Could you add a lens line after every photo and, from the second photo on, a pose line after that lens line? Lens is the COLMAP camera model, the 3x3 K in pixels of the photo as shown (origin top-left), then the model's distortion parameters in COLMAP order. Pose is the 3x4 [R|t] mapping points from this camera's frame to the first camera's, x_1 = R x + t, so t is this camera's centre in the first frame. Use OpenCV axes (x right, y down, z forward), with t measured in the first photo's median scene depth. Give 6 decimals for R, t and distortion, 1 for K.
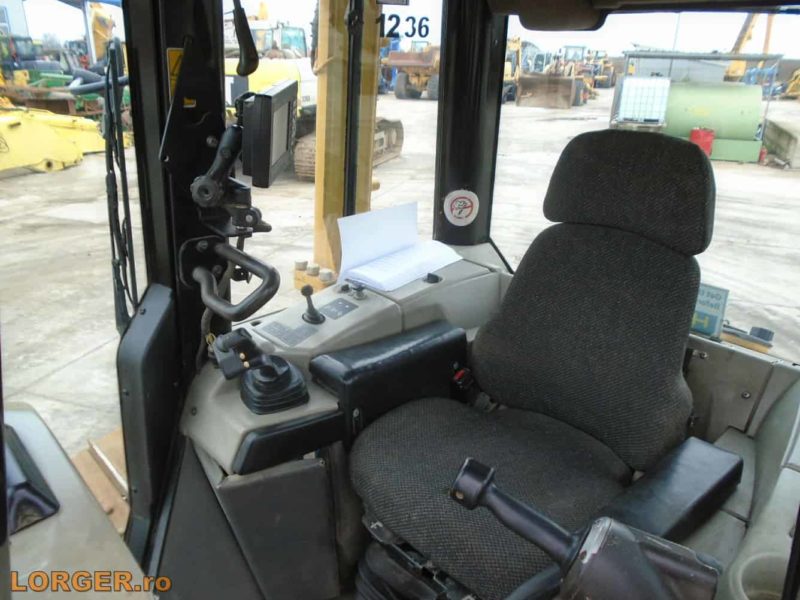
lens RADIAL K [[619.0, 0, 396.2], [0, 619.0, 297.9], [0, 0, 1]] dist [-0.005298, -0.003555]
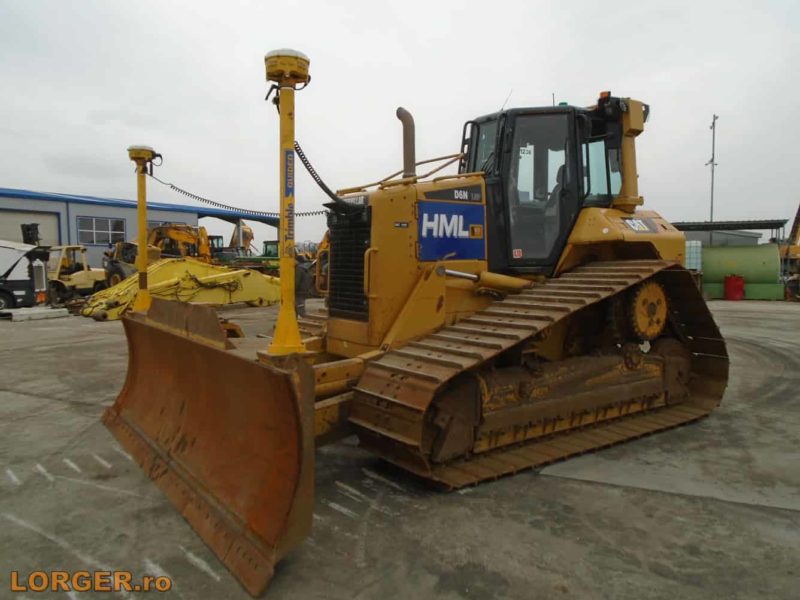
lens RADIAL K [[619.0, 0, 396.3], [0, 619.0, 303.2], [0, 0, 1]] dist [-0.005298, -0.003555]
pose [[0.990769, -0.016783, -0.134521, -0.354763], [-0.025491, 0.951541, -0.306465, 2.143231], [0.133146, 0.307065, 0.942329, -3.257884]]
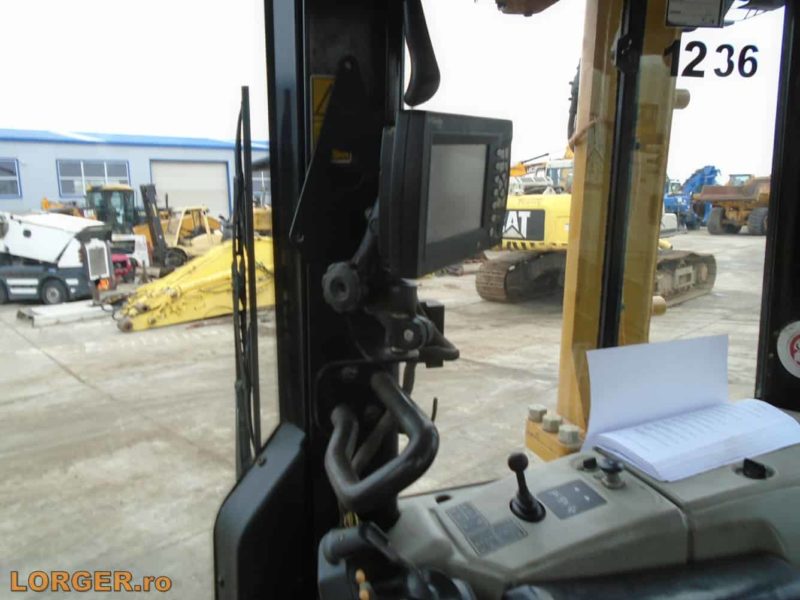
lens RADIAL K [[619.0, 0, 394.0], [0, 619.0, 299.1], [0, 0, 1]] dist [-0.005298, -0.003555]
pose [[0.891581, 0.036803, -0.451363, 0.015165], [-0.130685, 0.975199, -0.178628, -0.039900], [0.433595, 0.218248, 0.874279, 0.343565]]
